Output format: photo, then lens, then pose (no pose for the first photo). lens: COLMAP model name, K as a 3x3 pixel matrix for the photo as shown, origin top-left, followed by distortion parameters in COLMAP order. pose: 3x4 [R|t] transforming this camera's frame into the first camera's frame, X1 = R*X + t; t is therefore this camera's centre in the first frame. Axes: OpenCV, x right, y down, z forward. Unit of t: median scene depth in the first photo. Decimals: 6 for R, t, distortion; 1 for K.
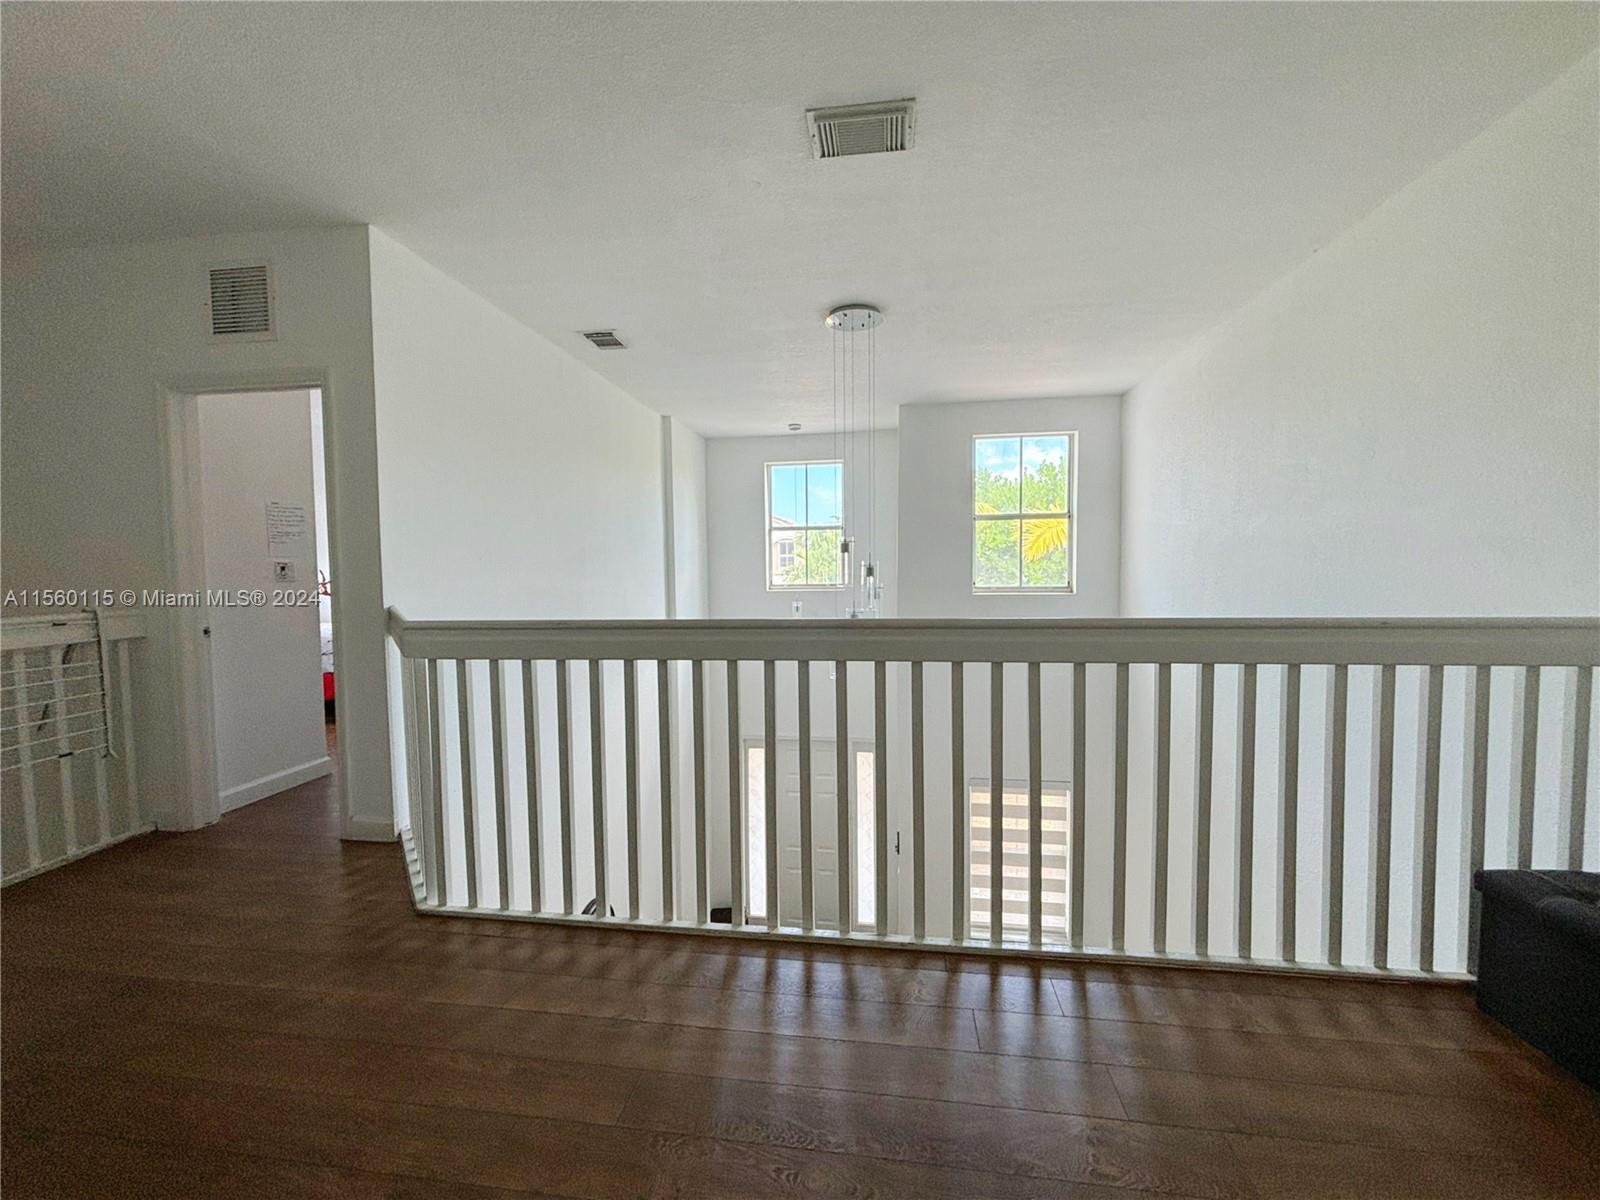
lens RADIAL K [[656.7, 0, 793.6], [0, 656.7, 596.7], [0, 0, 1]] dist [0.005708, -0.000074]
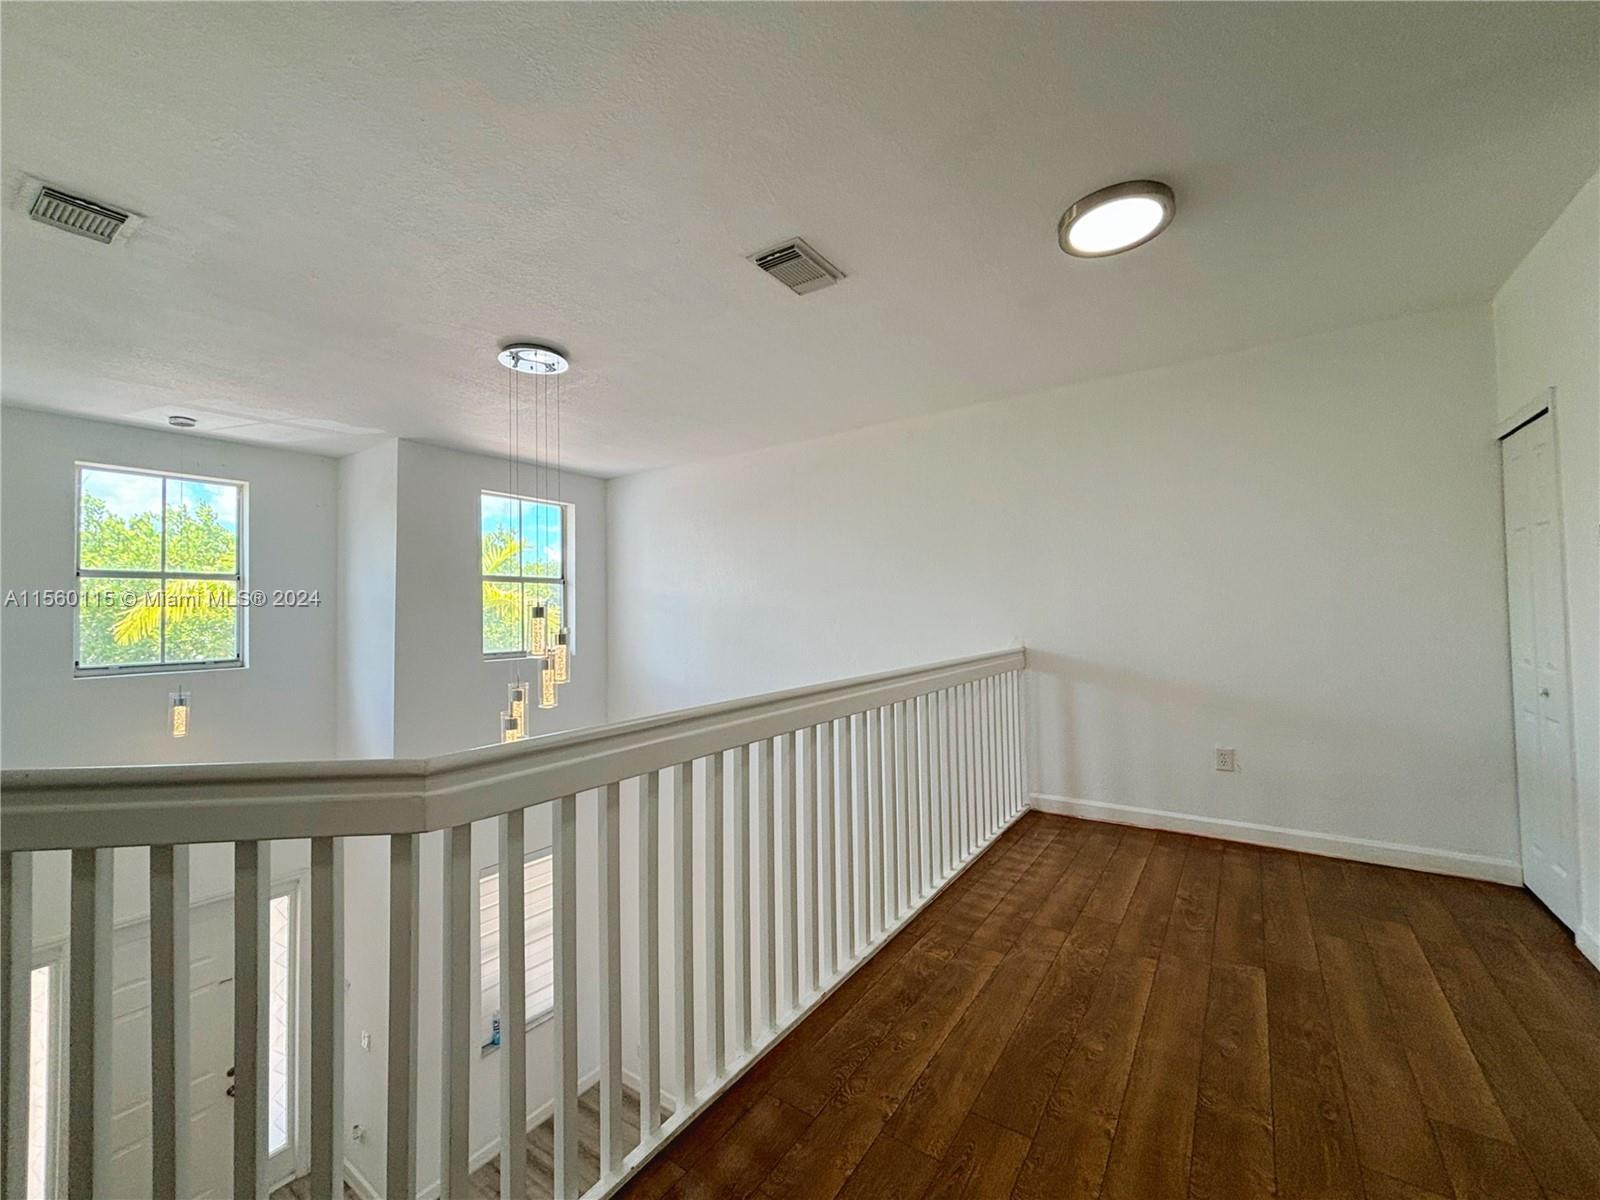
lens RADIAL K [[656.7, 0, 792.7], [0, 656.7, 602.0], [0, 0, 1]] dist [0.005708, -0.000074]
pose [[0.450215, 0.032104, 0.892343, -0.344050], [0.059394, 0.996063, -0.065802, -0.000078], [-0.890943, 0.082625, 0.446536, 0.203876]]
